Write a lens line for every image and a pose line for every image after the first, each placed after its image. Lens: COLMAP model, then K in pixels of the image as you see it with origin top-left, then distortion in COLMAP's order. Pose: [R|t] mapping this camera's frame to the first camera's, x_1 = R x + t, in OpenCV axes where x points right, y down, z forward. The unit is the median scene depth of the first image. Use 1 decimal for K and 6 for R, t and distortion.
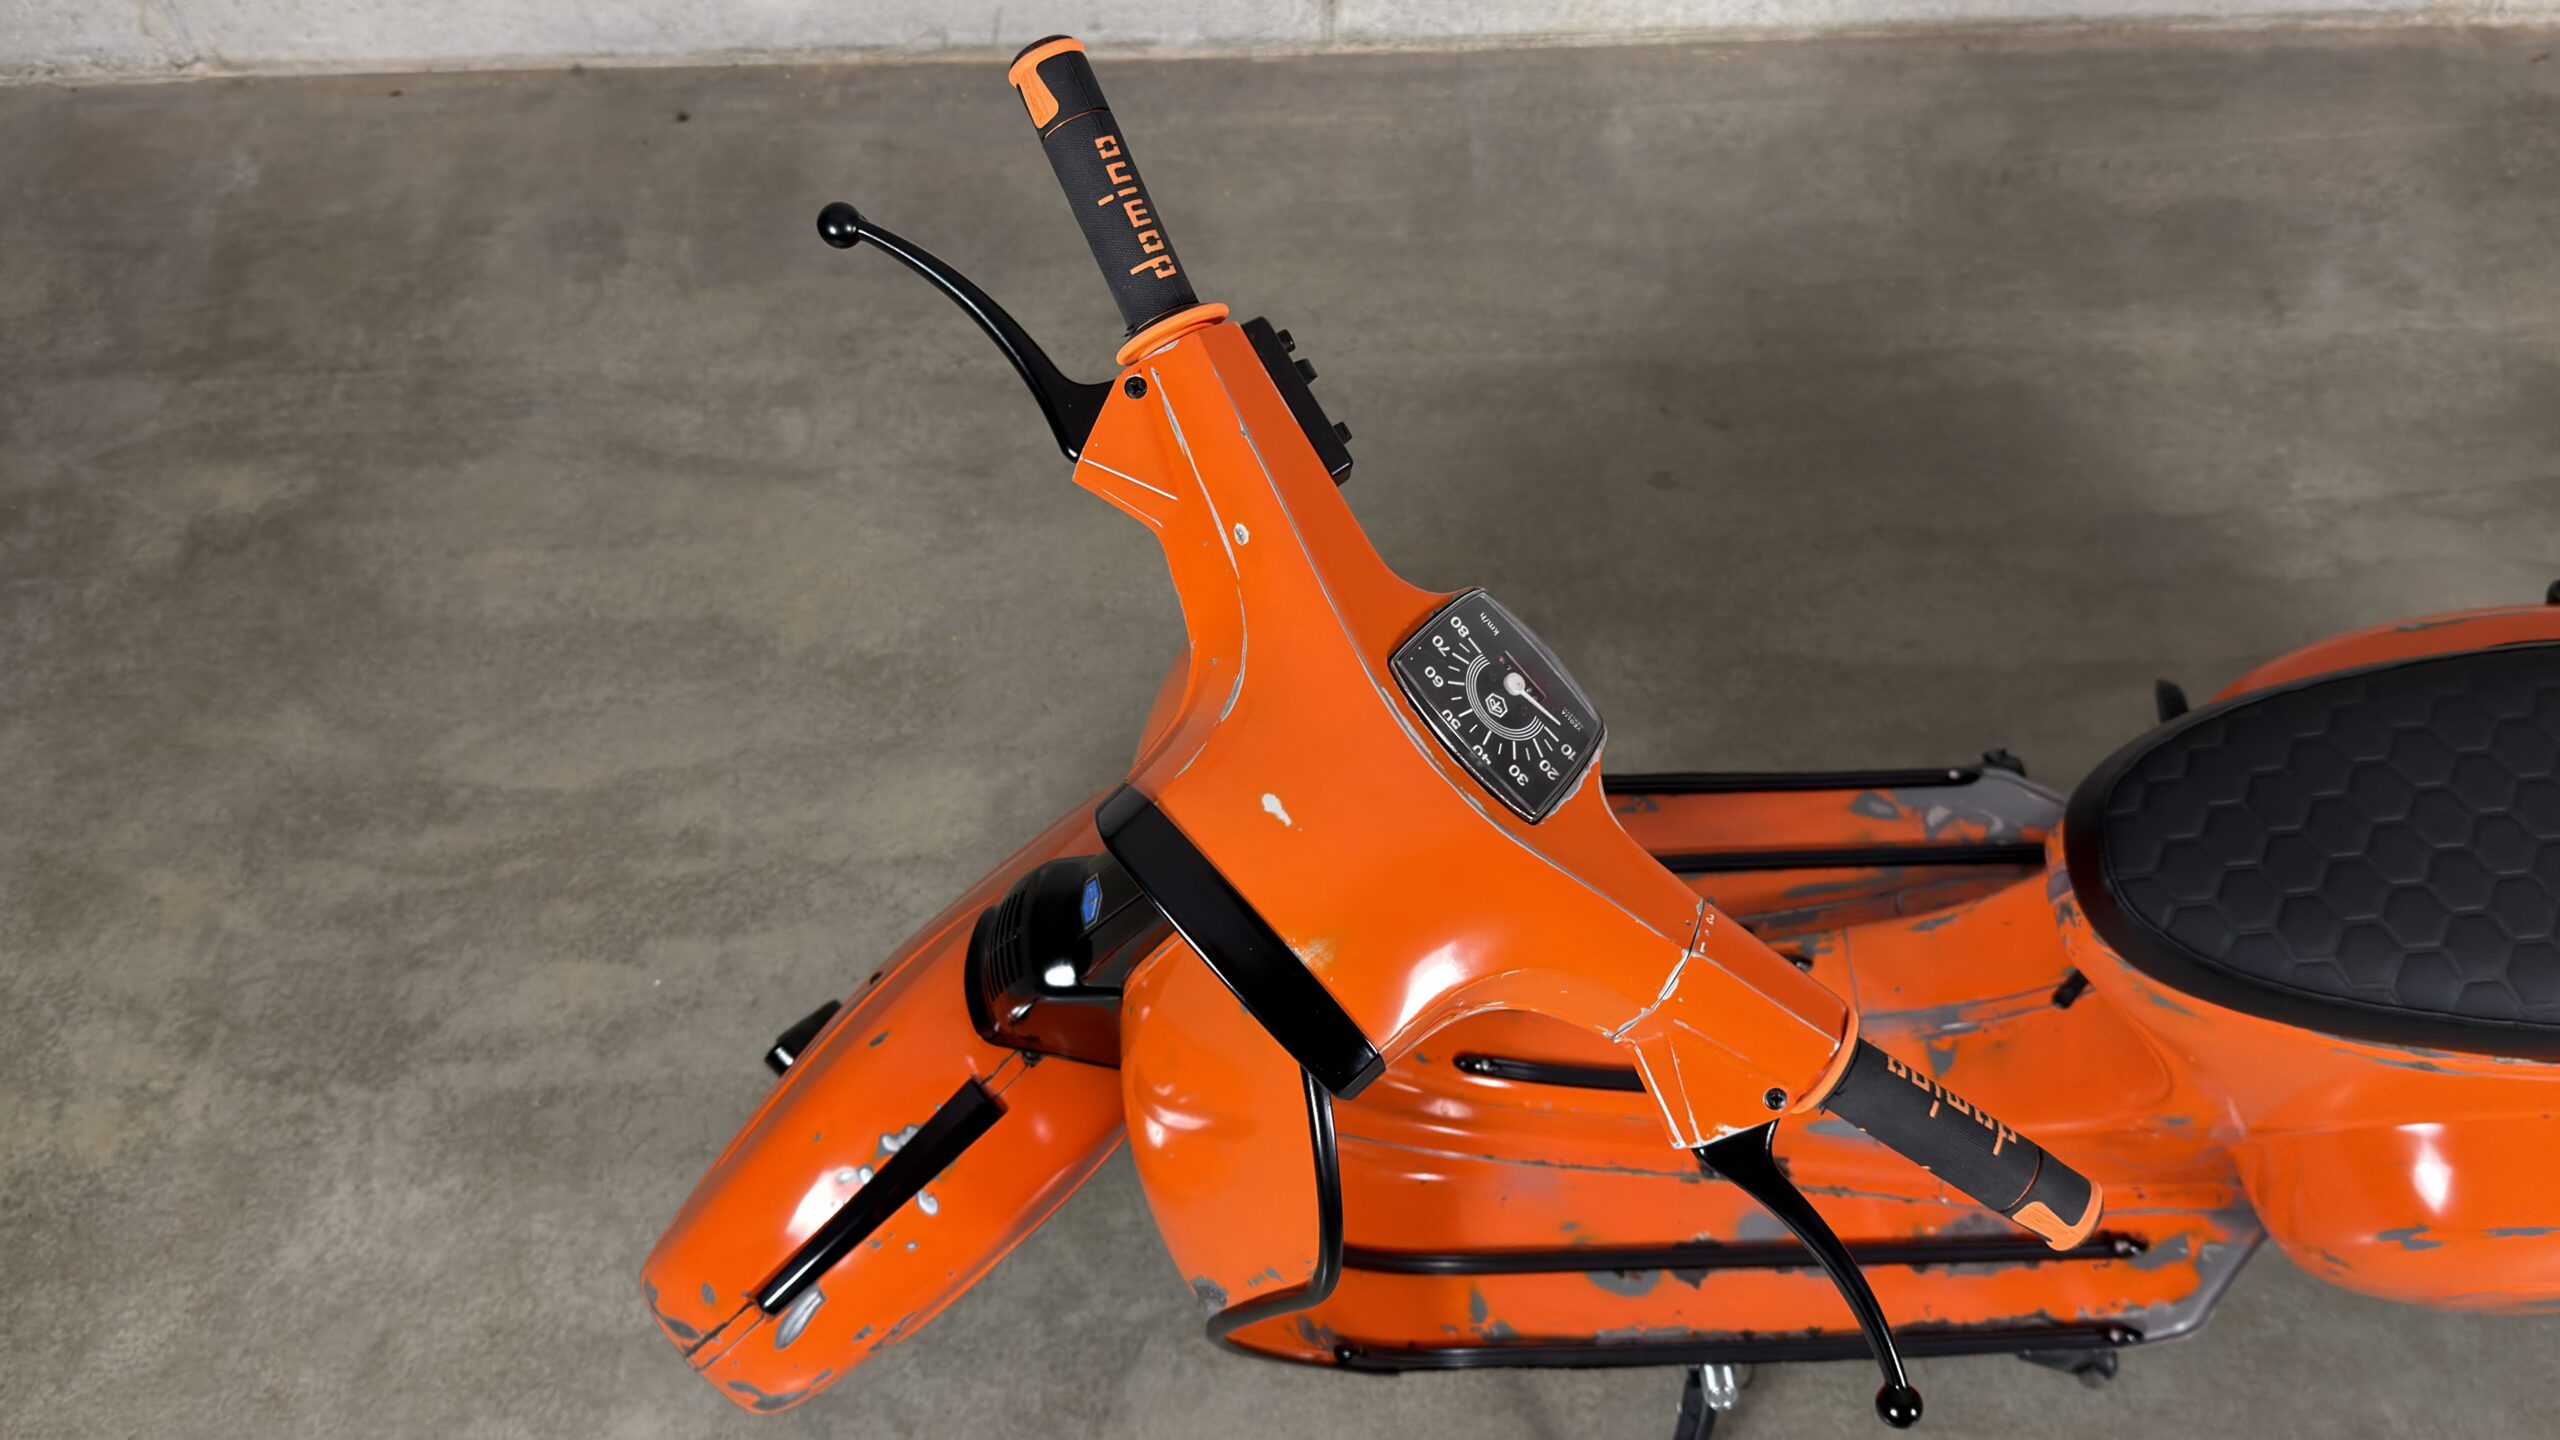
lens RADIAL K [[2163.7, 0, 1289.3], [0, 2163.7, 738.0], [0, 0, 1]] dist [0.076544, -0.128464]
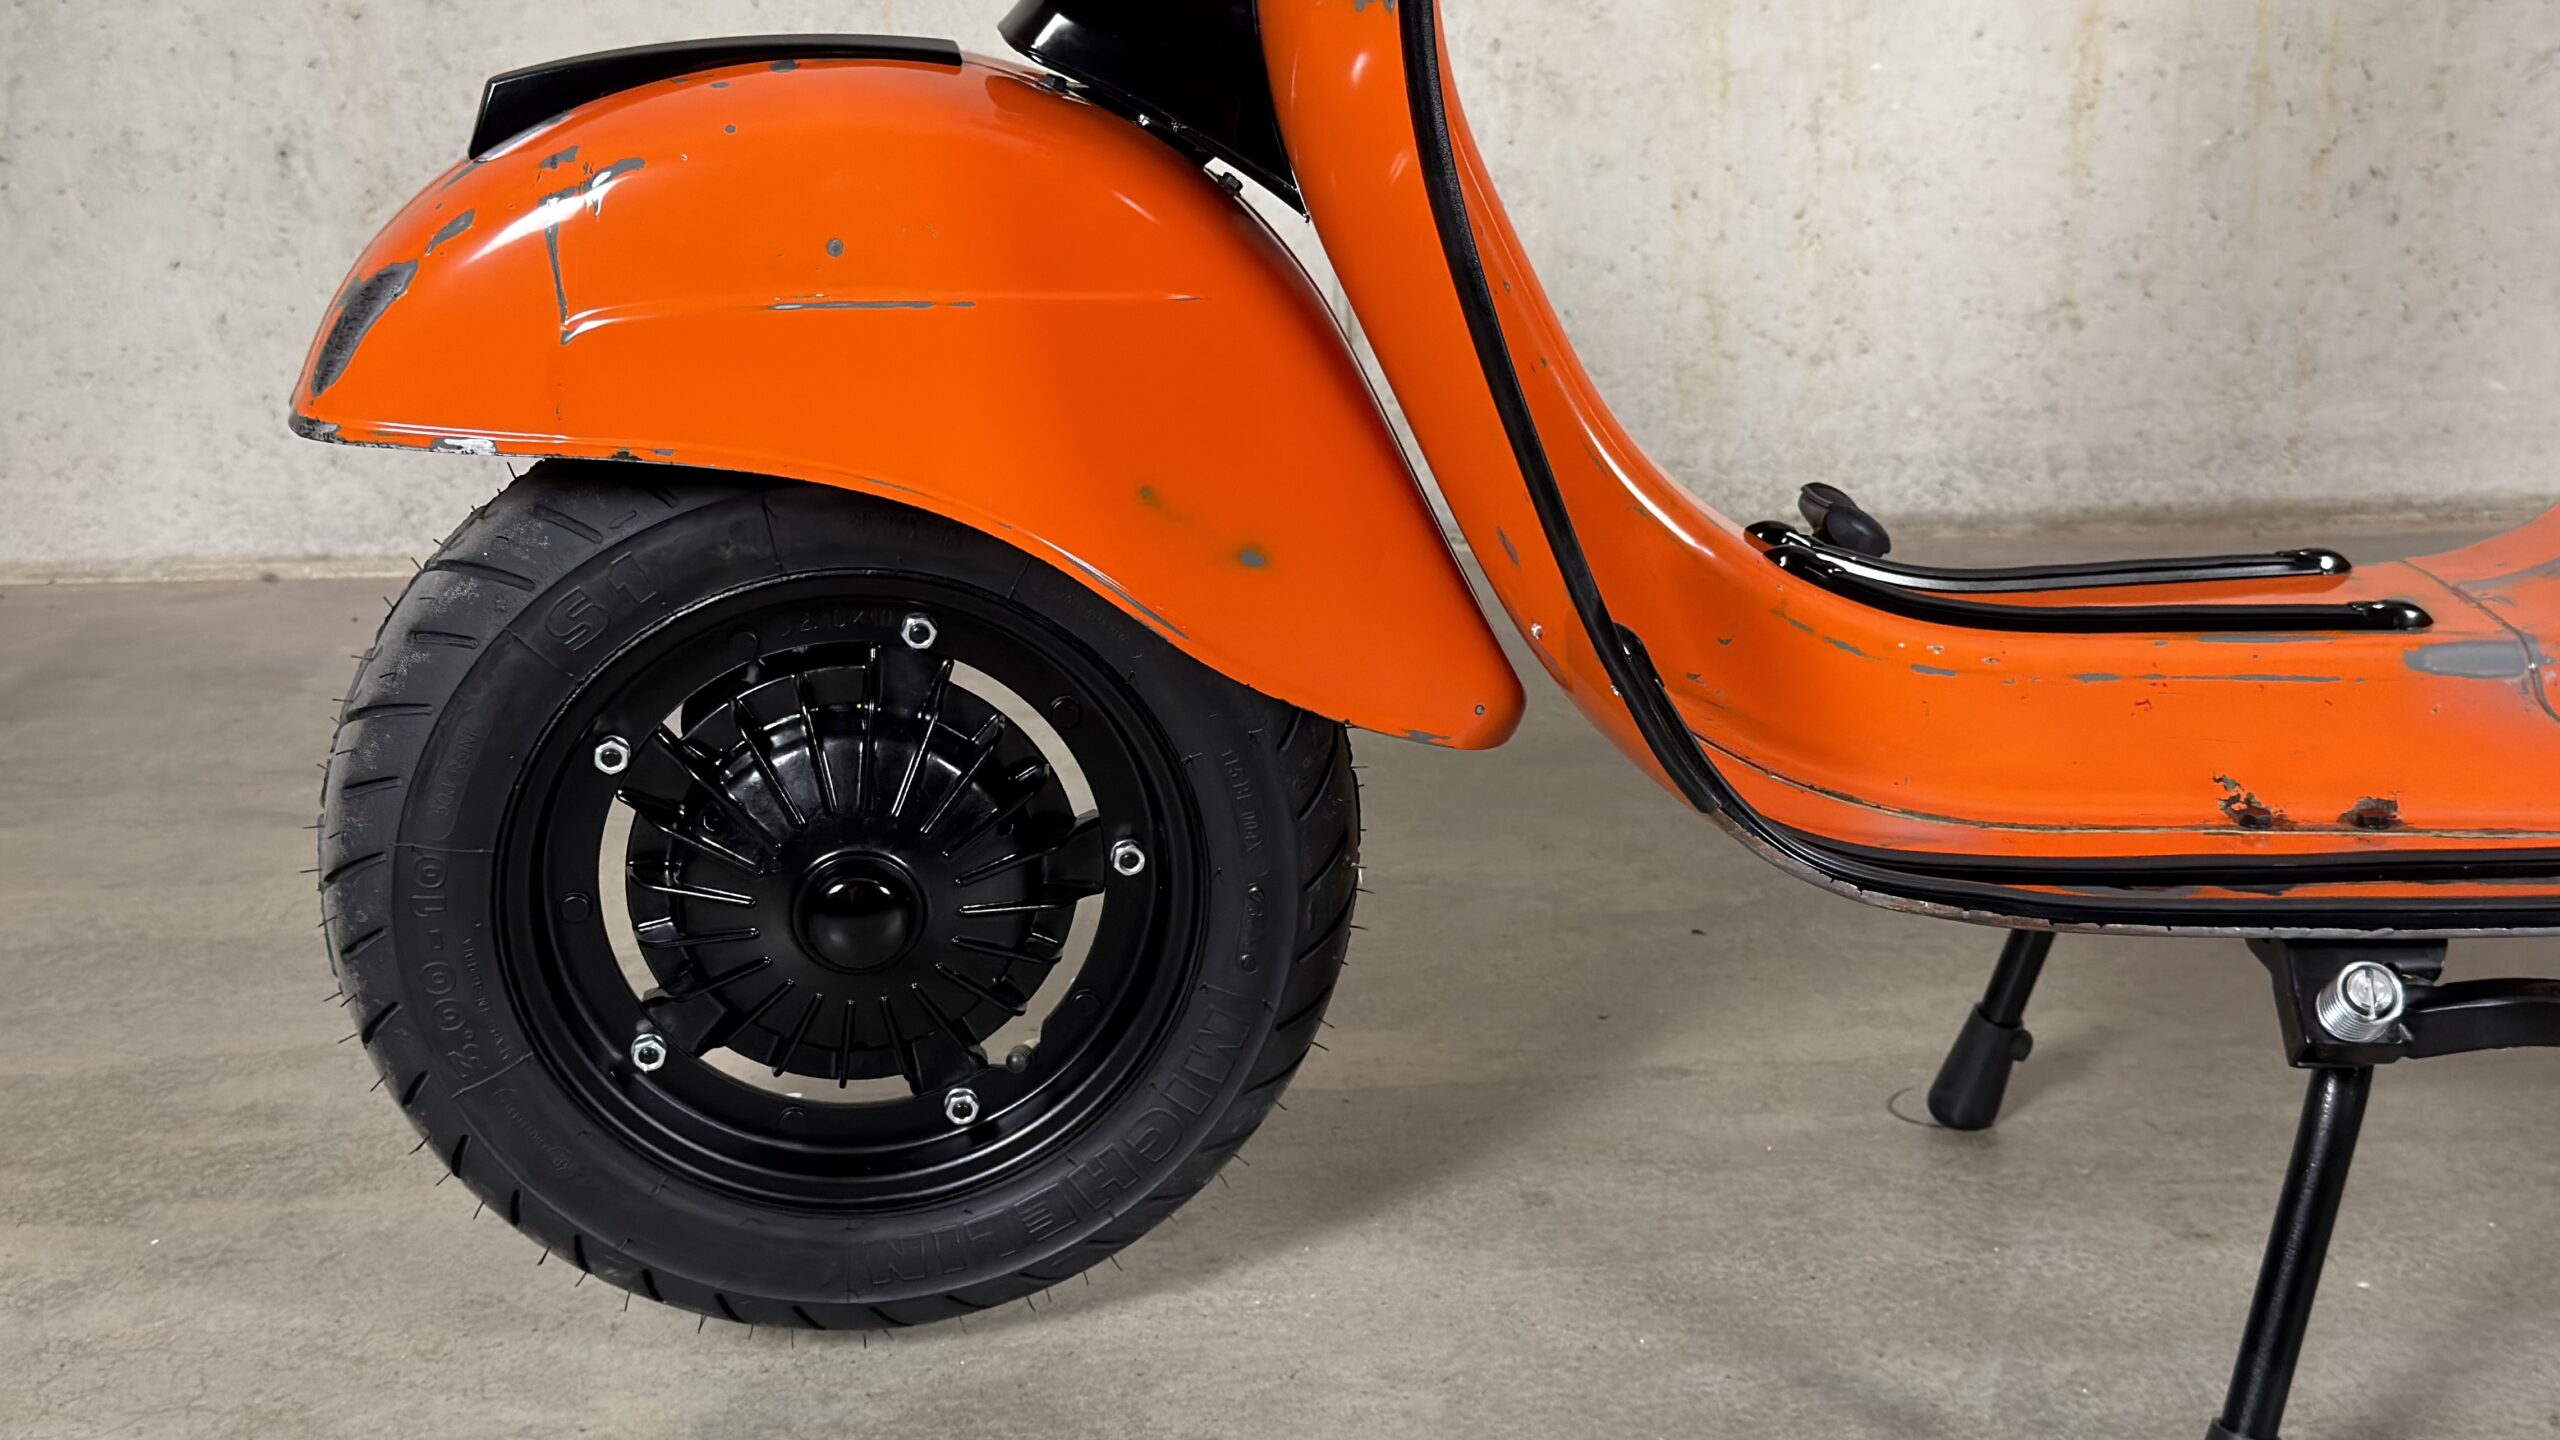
lens RADIAL K [[3242.5, 0, 1263.8], [0, 3242.5, 729.0], [0, 0, 1]] dist [0.118579, 0.000000]
pose [[0.999989, 0.001962, 0.004178, -0.016202], [0.000928, 0.801282, -0.598287, 0.437863], [-0.004521, 0.598284, 0.801271, 0.232245]]
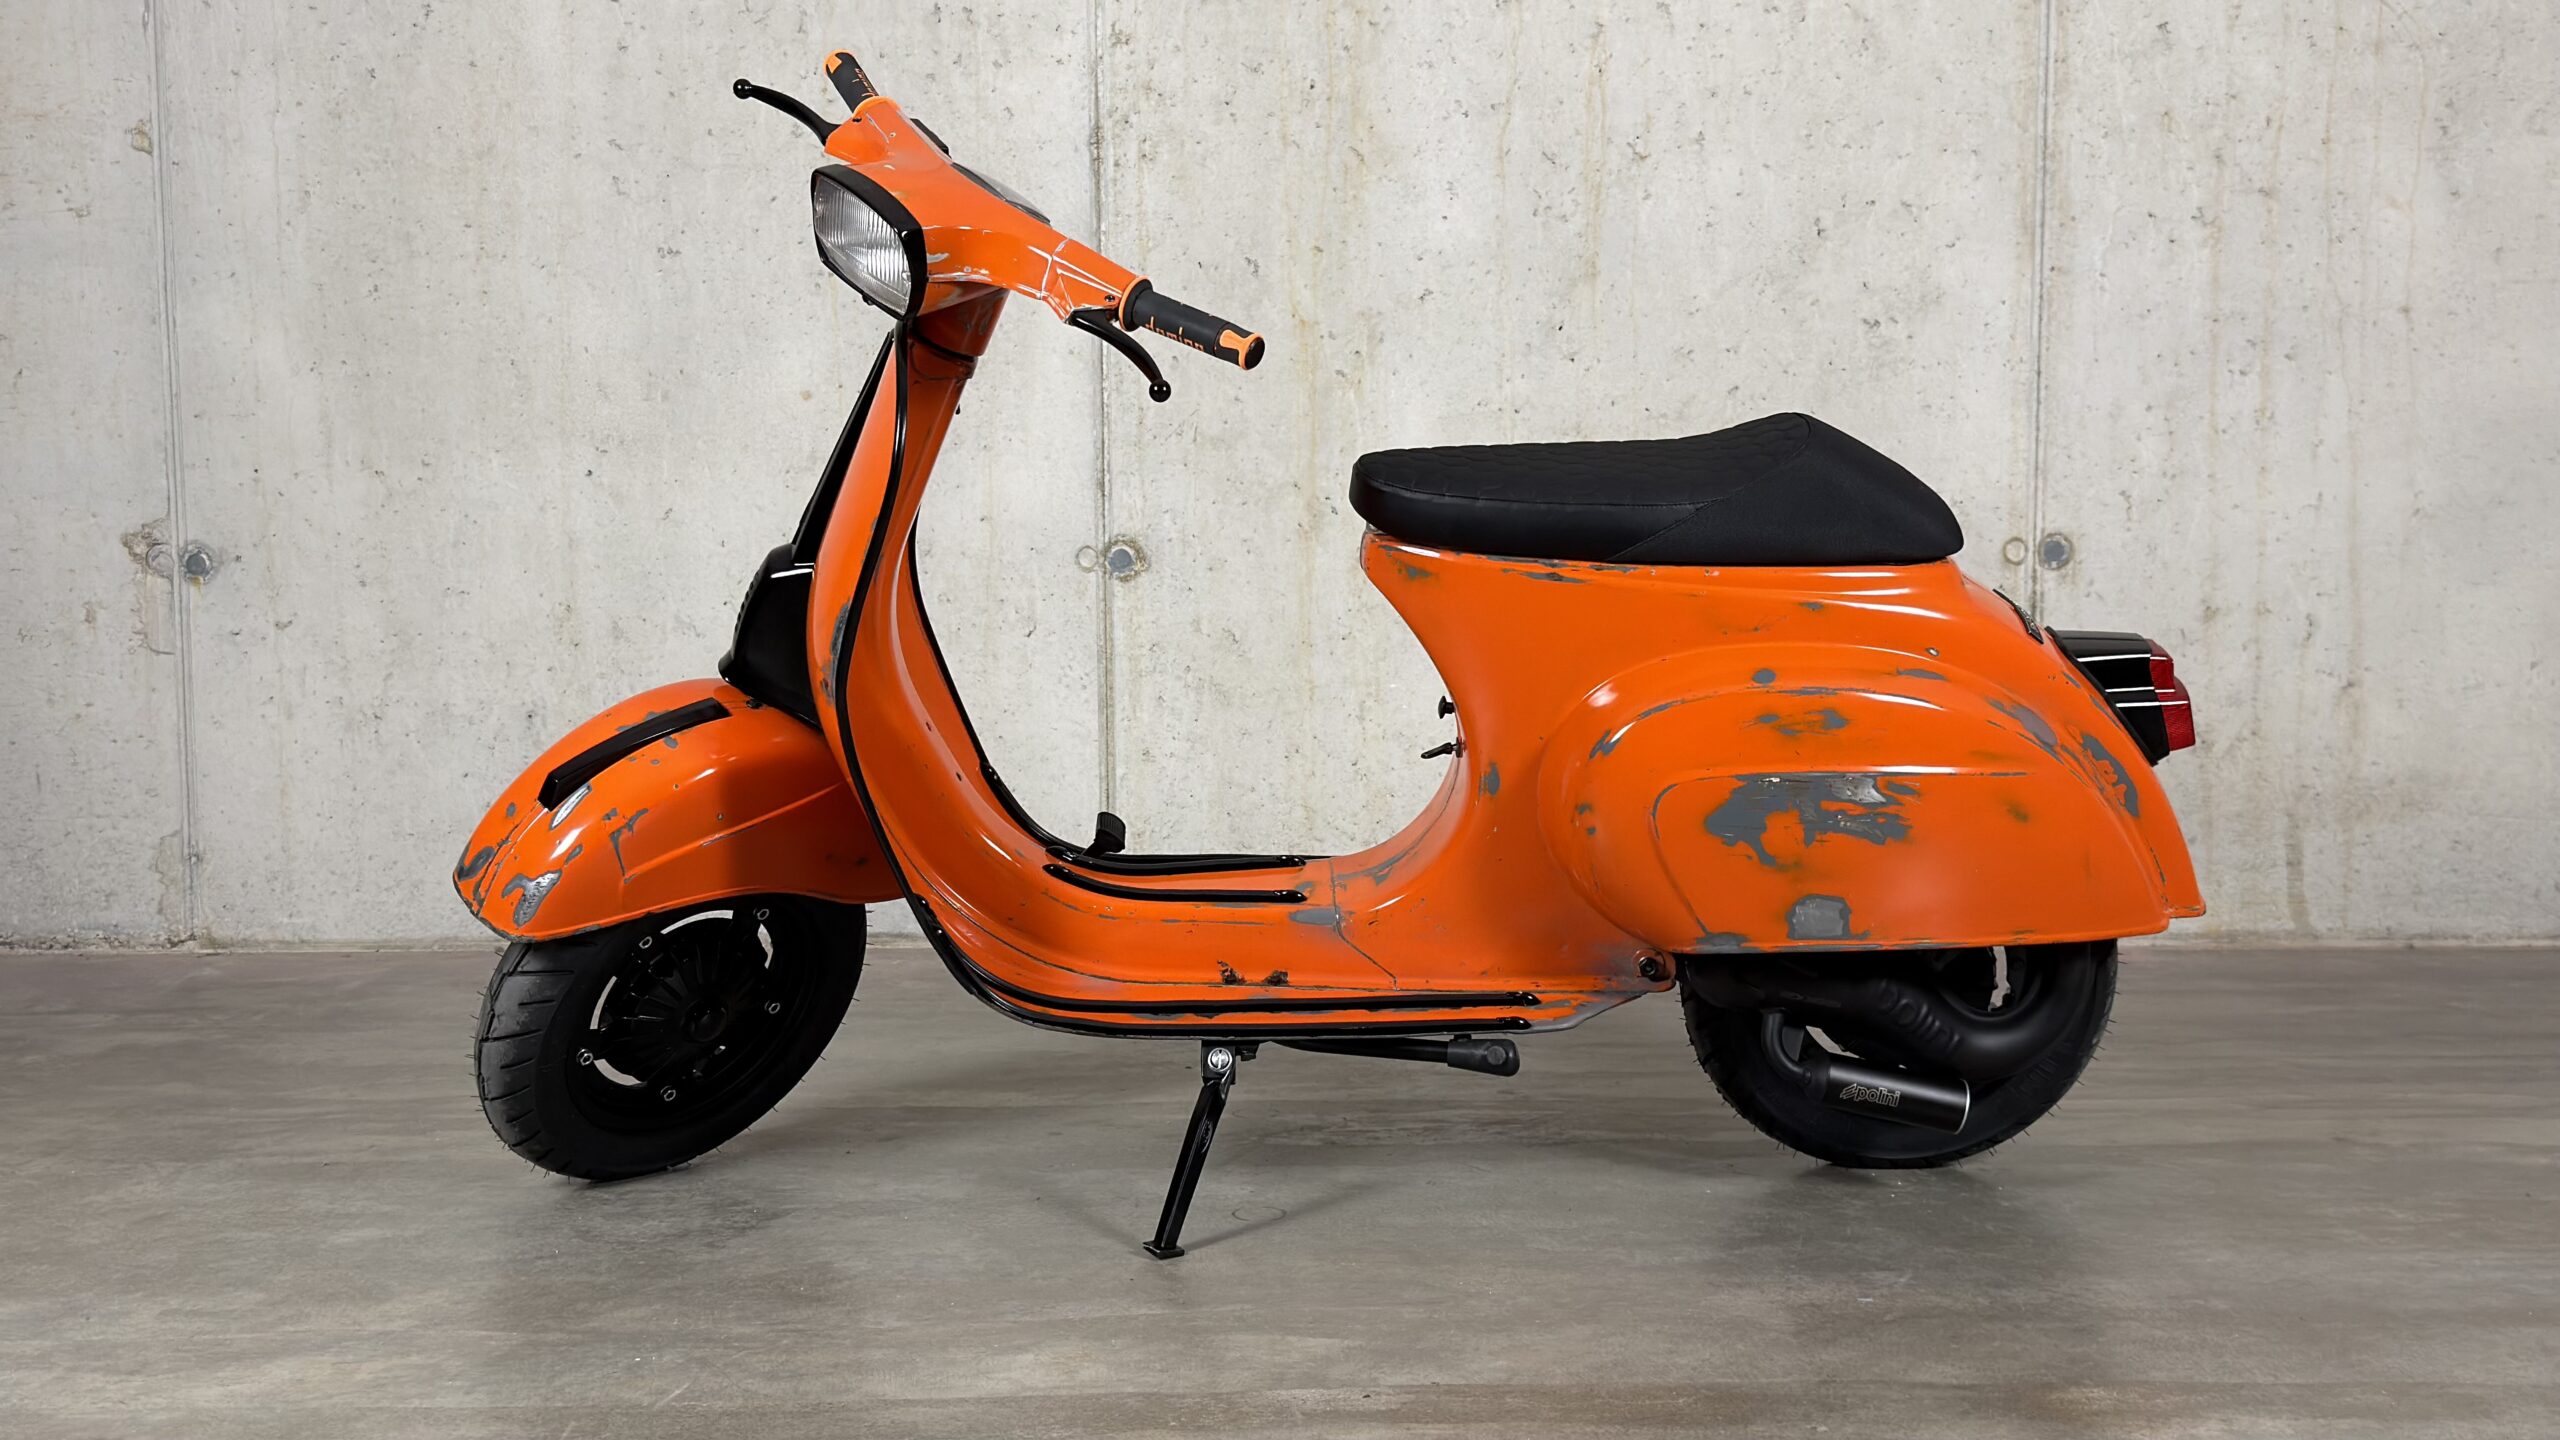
lens RADIAL K [[2894.0, 0, 1287.0], [0, 2894.0, 726.8], [0, 0, 1]] dist [0.119088, 0.000000]
pose [[0.999454, 0.023722, -0.022996, 0.190227], [-0.032909, 0.653074, -0.756579, 1.038590], [-0.002930, 0.756923, 0.653498, -0.219307]]
